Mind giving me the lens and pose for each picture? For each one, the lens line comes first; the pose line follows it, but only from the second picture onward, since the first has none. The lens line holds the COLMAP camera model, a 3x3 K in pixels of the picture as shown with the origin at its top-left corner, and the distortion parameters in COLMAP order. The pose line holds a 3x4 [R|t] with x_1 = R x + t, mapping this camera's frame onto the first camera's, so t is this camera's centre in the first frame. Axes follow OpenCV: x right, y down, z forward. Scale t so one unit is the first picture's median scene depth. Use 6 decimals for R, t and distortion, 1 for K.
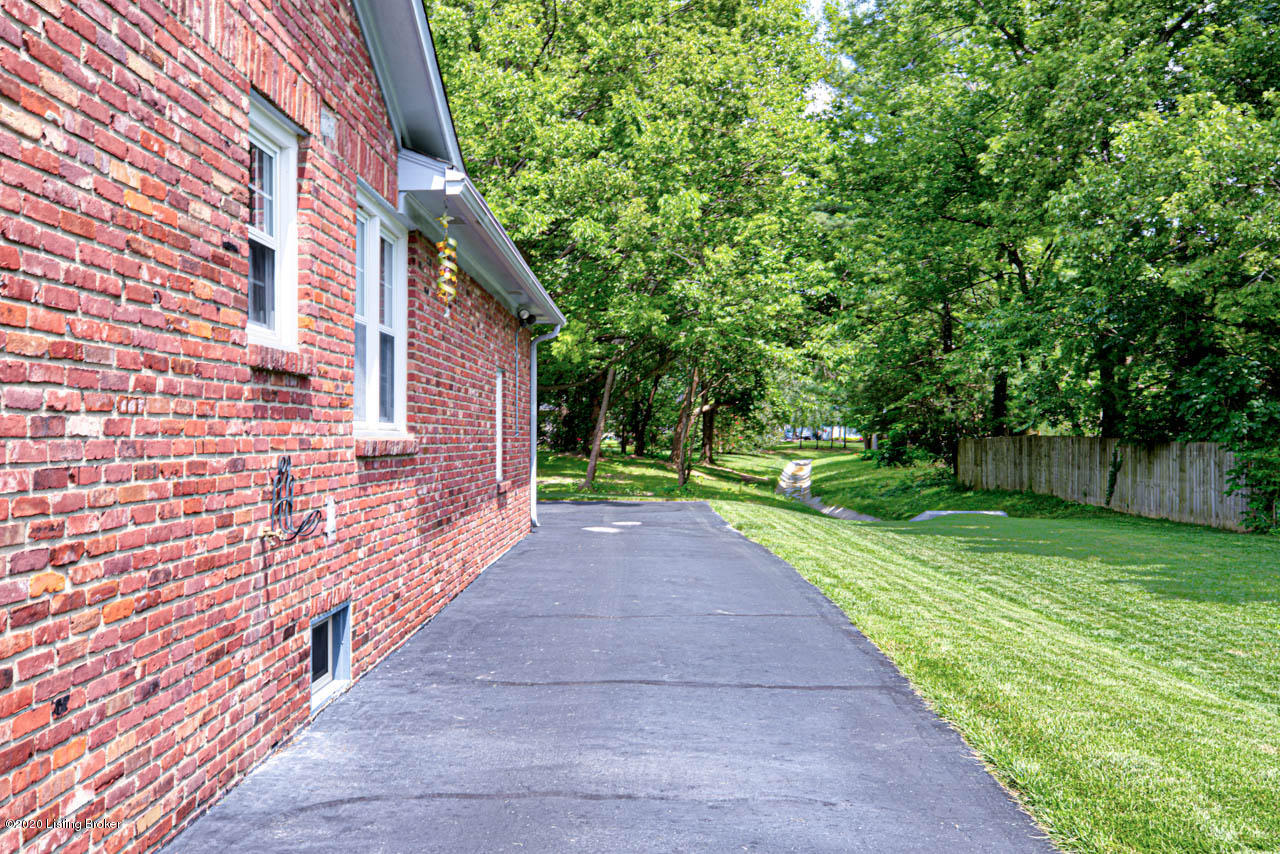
lens RADIAL K [[1295.3, 0, 639.8], [0, 1295.3, 428.5], [0, 0, 1]] dist [0.042143, 0.000000]
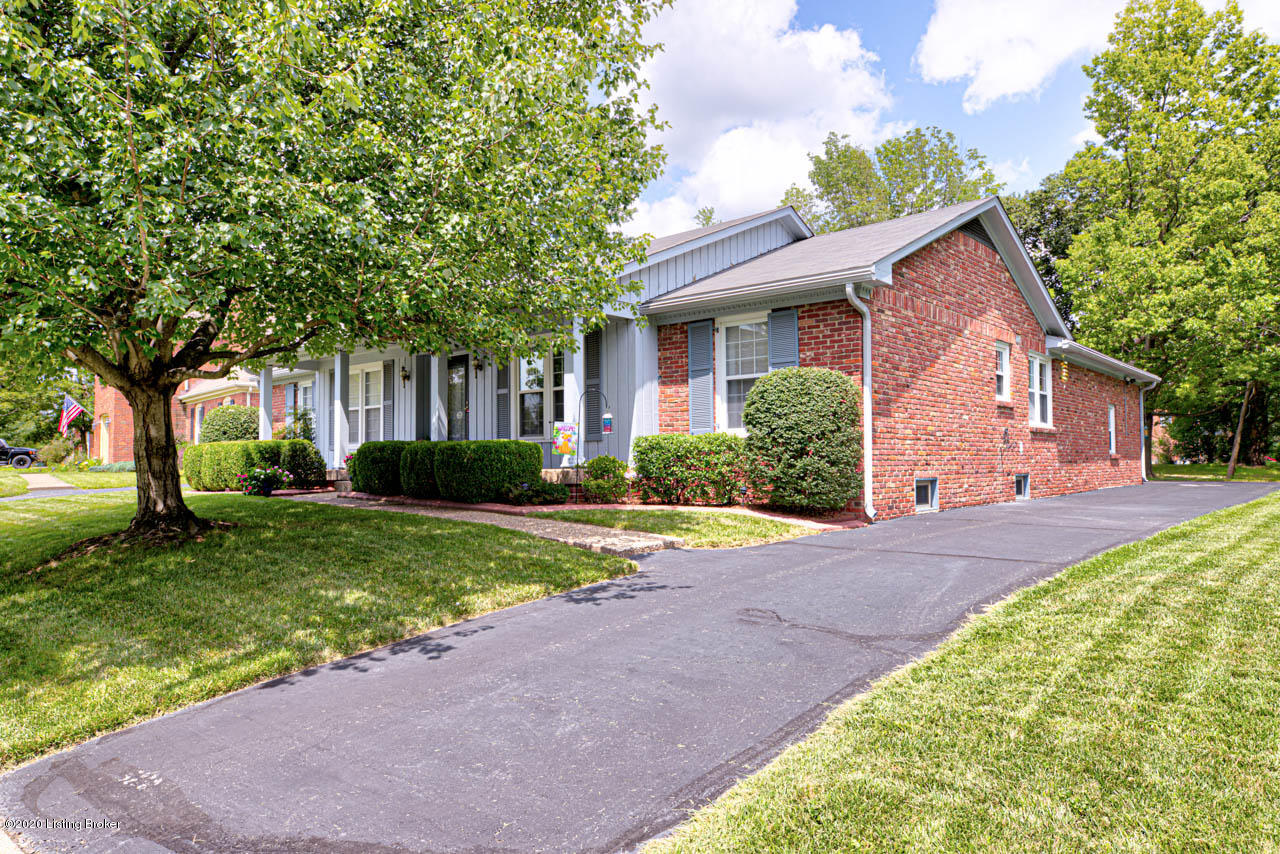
lens RADIAL K [[872.8, 0, 639.3], [0, 872.8, 430.8], [0, 0, 1]] dist [0.004948, 0.001030]
pose [[0.774523, -0.020667, -0.632208, 0.358323], [0.003796, 0.999600, -0.028026, 0.065666], [0.632534, 0.019307, 0.774292, -1.166561]]
